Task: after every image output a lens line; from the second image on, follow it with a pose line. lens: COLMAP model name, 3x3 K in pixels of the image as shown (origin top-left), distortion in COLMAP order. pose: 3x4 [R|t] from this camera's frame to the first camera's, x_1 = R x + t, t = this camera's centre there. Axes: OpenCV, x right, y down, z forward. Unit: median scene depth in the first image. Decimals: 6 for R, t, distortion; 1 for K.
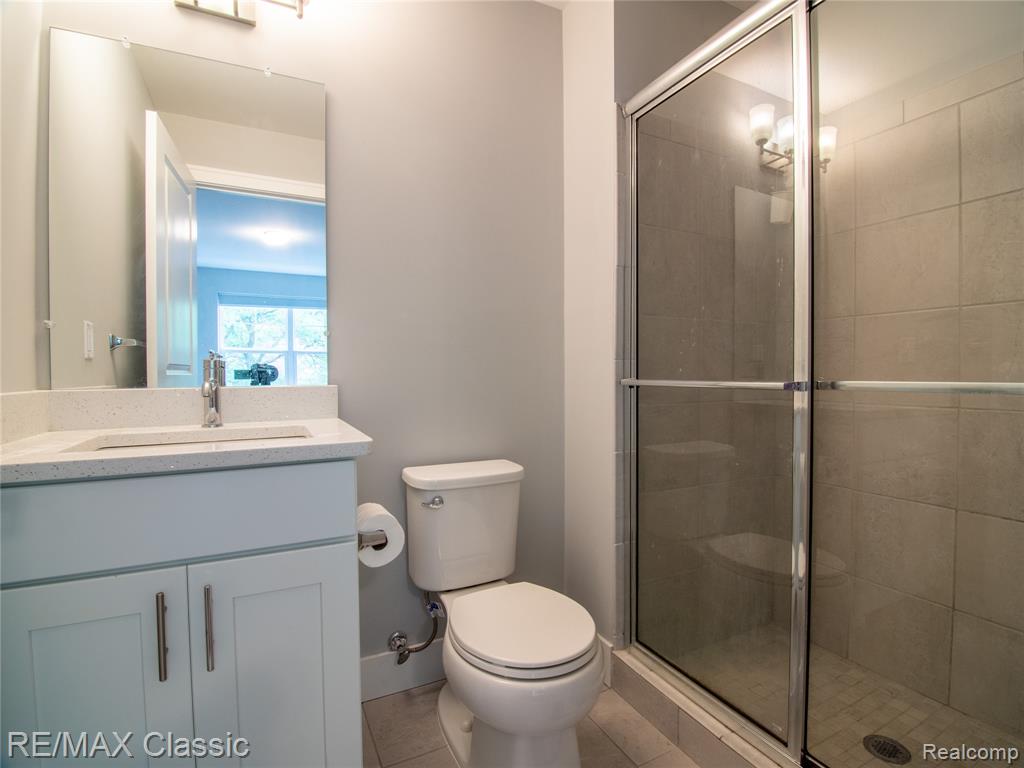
lens RADIAL K [[494.3, 0, 514.5], [0, 494.3, 382.0], [0, 0, 1]] dist [-0.016085, -0.007702]
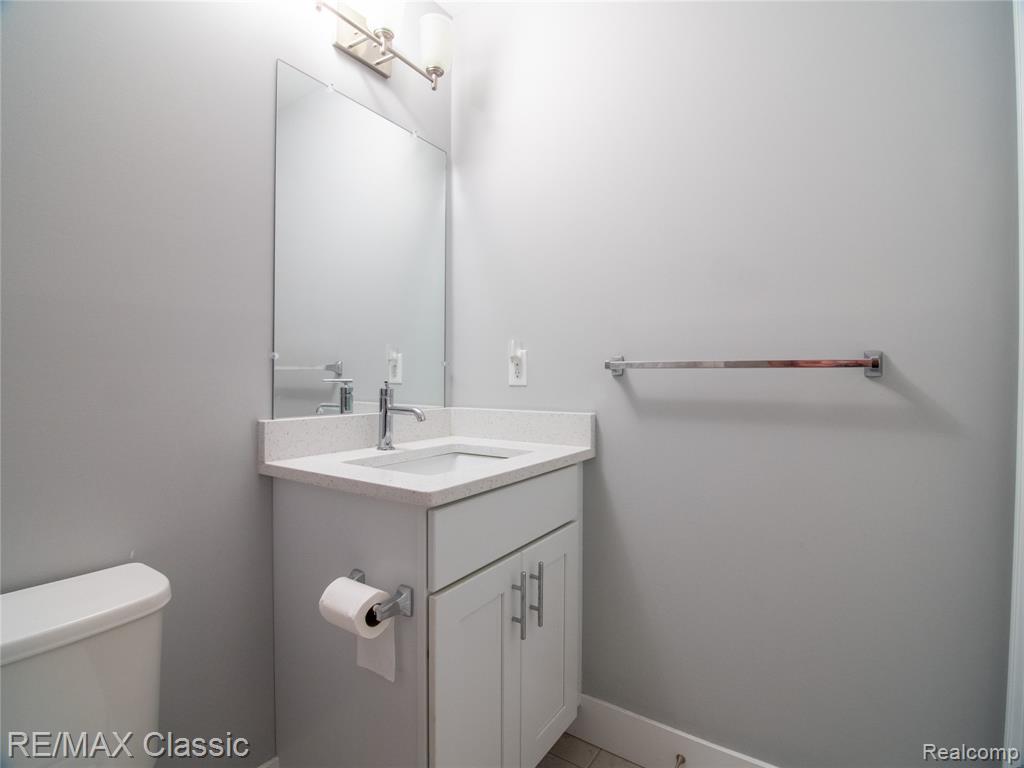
lens RADIAL K [[494.3, 0, 514.5], [0, 494.3, 382.0], [0, 0, 1]] dist [-0.016085, -0.007702]
pose [[0.871217, 0.009476, 0.490807, -0.921690], [-0.008994, 0.999954, -0.003340, -0.060549], [-0.490816, -0.001505, 0.871262, -0.119138]]
